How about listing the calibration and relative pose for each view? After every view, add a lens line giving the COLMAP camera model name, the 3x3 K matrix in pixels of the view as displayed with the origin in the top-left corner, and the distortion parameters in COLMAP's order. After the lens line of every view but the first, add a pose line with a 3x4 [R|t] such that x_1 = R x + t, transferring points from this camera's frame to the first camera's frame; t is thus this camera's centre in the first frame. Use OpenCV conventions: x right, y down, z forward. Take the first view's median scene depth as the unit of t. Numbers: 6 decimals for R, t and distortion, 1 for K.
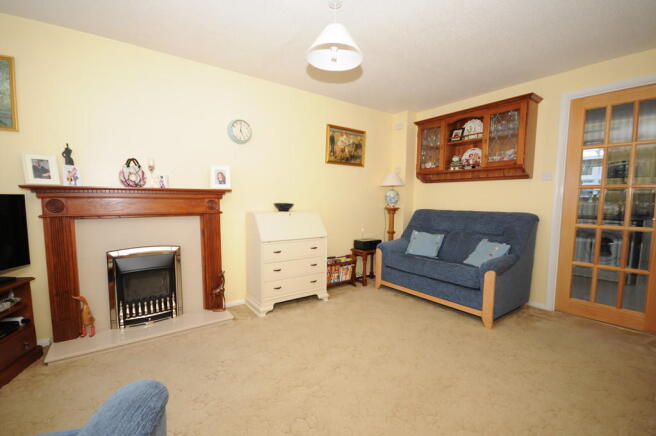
lens RADIAL K [[273.9, 0, 328.0], [0, 273.9, 218.0], [0, 0, 1]] dist [-0.000039, -0.000135]
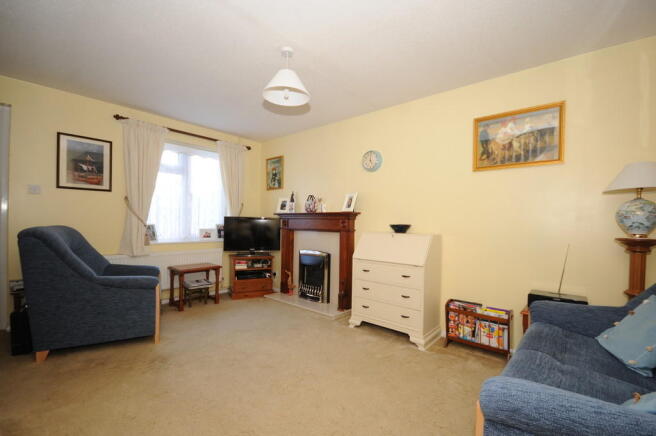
lens RADIAL K [[287.0, 0, 328.0], [0, 287.0, 218.0], [0, 0, 1]] dist [0.000369, 0.000007]
pose [[0.255598, -0.013472, -0.966689, 0.770965], [-0.076767, 0.996463, -0.034185, -0.024624], [0.963731, 0.082948, 0.253660, 0.536637]]
